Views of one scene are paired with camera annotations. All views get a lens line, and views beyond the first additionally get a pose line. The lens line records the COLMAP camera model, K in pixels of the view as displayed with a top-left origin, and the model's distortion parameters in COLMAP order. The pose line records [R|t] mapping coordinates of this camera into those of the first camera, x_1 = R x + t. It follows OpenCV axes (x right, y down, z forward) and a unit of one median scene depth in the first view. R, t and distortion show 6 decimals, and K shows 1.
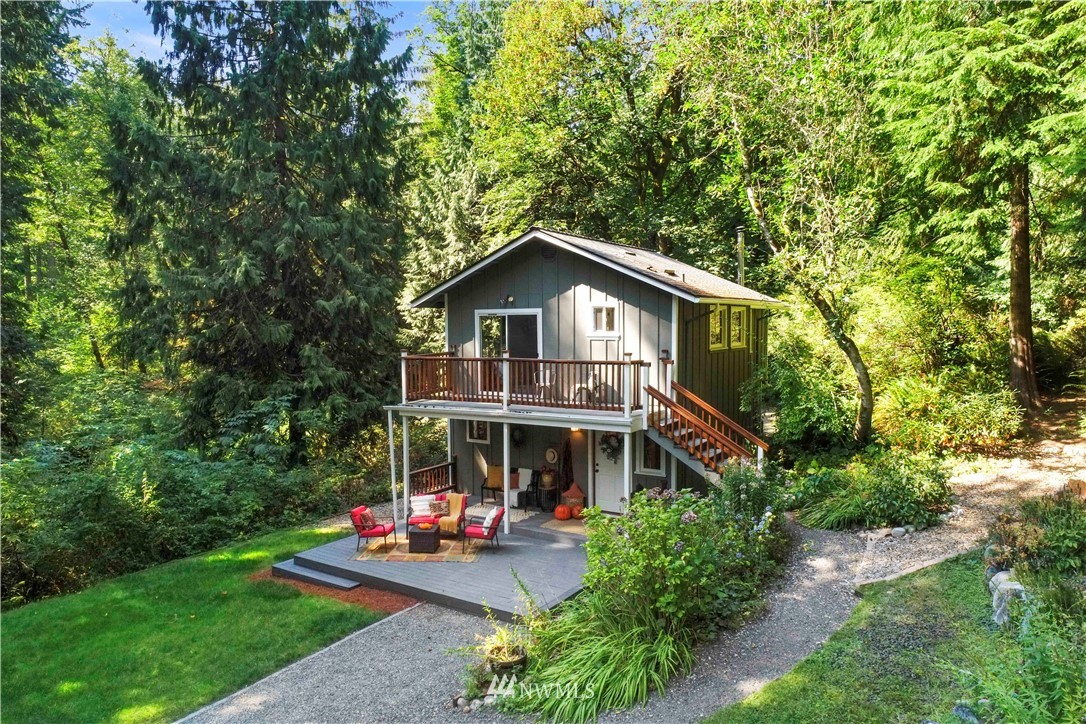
lens RADIAL K [[721.3, 0, 542.8], [0, 721.3, 356.3], [0, 0, 1]] dist [-0.002693, -0.000200]
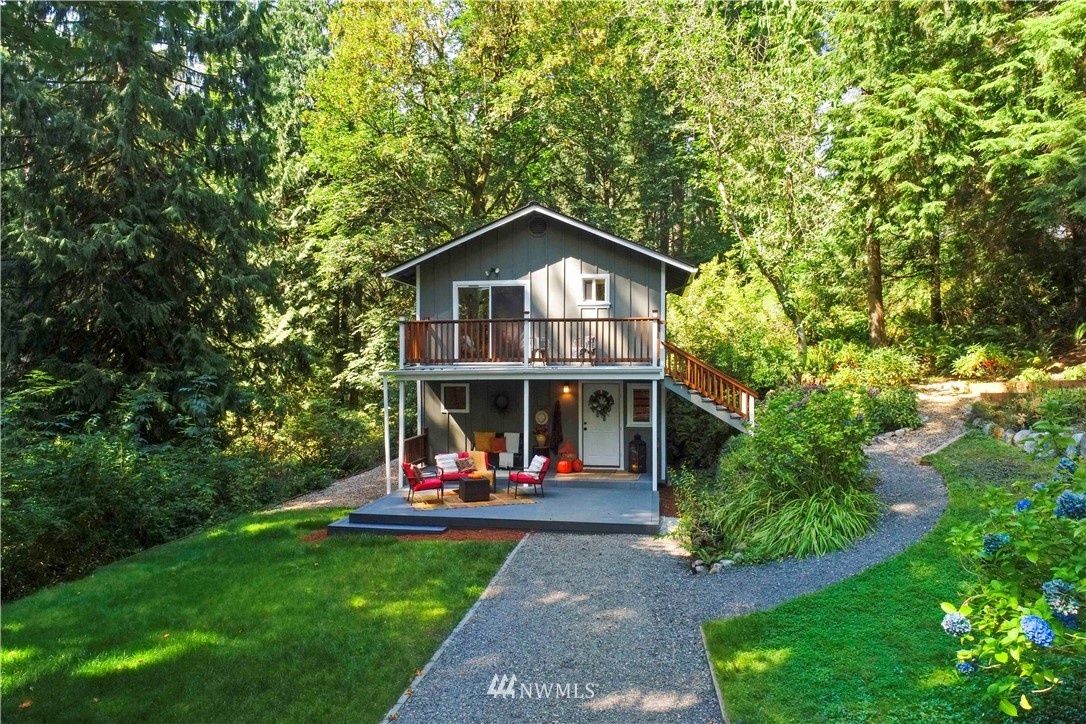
lens RADIAL K [[721.3, 0, 544.8], [0, 721.3, 368.2], [0, 0, 1]] dist [-0.002693, -0.000200]
pose [[0.915417, 0.006801, 0.402450, -0.432269], [0.009754, 0.999189, -0.039072, 0.111459], [-0.402390, 0.039693, 0.914608, 0.020361]]
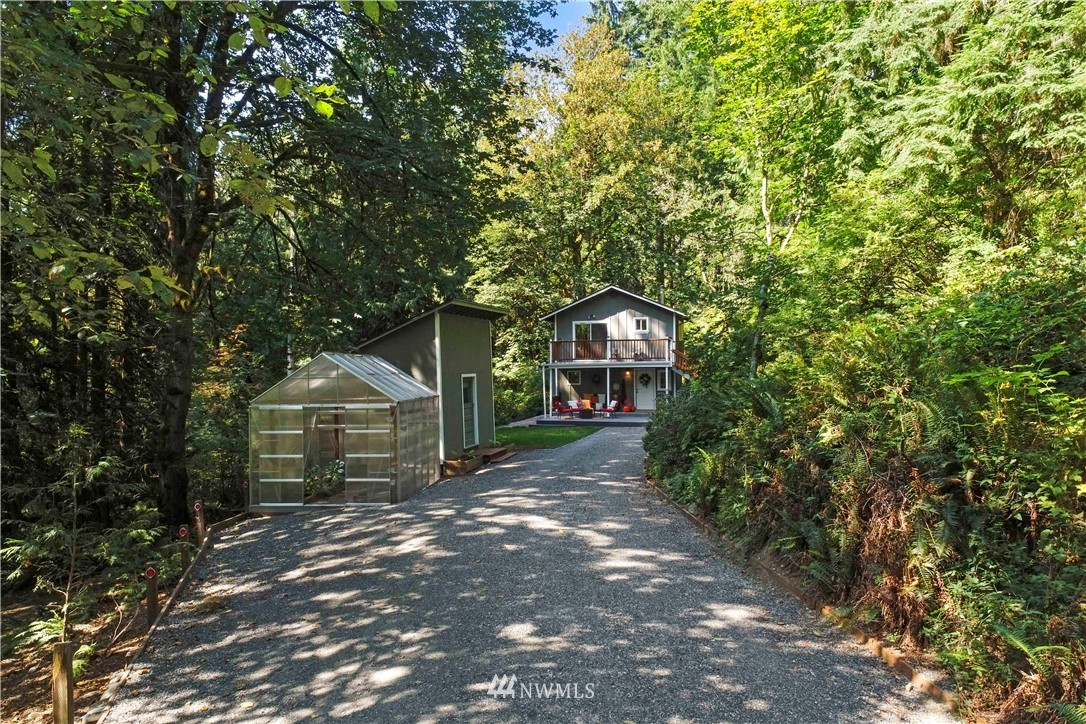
lens RADIAL K [[721.3, 0, 538.3], [0, 721.3, 362.6], [0, 0, 1]] dist [-0.002693, -0.000200]
pose [[0.959182, 0.008884, 0.282649, -0.877812], [0.007587, 0.998338, -0.057124, 0.197231], [-0.282687, 0.056936, 0.957521, -1.096970]]
